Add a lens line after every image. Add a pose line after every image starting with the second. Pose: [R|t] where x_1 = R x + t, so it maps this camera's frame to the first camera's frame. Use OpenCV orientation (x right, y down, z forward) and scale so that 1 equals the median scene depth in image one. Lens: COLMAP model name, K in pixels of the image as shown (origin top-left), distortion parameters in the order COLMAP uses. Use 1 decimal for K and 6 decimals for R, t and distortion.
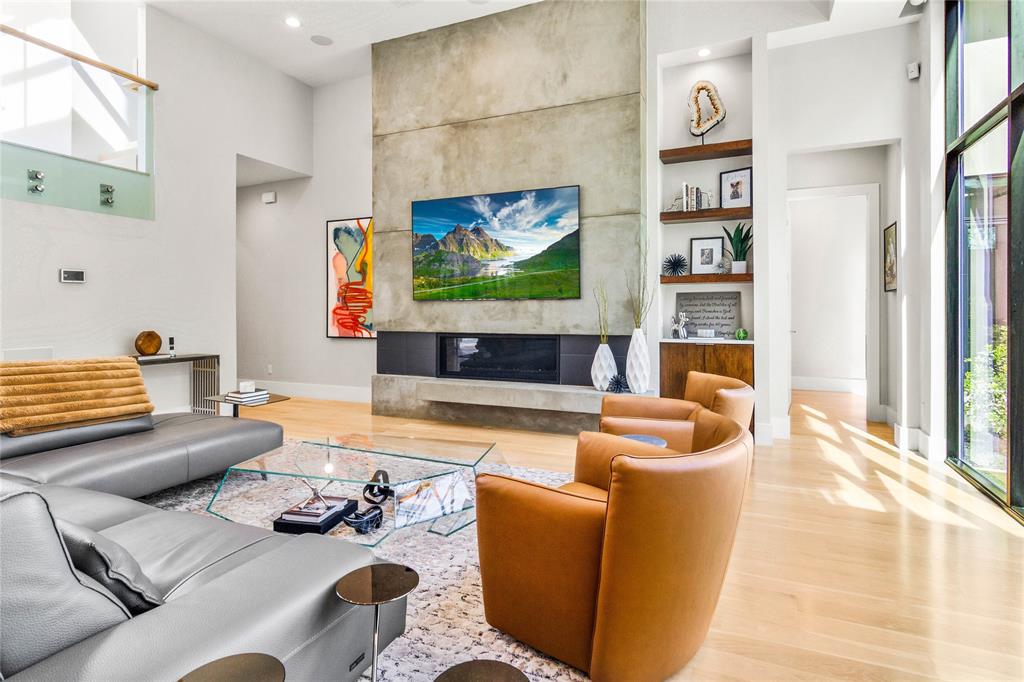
lens RADIAL K [[532.2, 0, 547.9], [0, 532.2, 309.1], [0, 0, 1]] dist [0.002572, 0.000656]
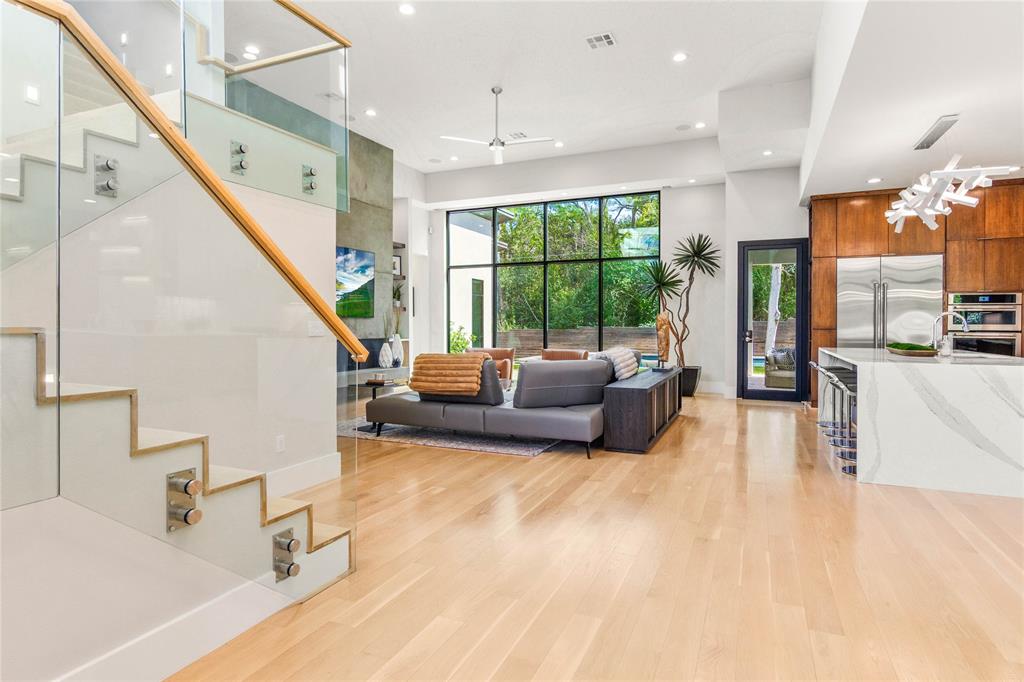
lens RADIAL K [[559.6, 0, 513.6], [0, 559.6, 321.3], [0, 0, 1]] dist [-0.005595, 0.000188]
pose [[0.007627, 0.008989, 0.999931, -1.632581], [-0.004289, 0.999951, -0.008956, 0.005498], [-0.999962, -0.004221, 0.007666, 0.487451]]
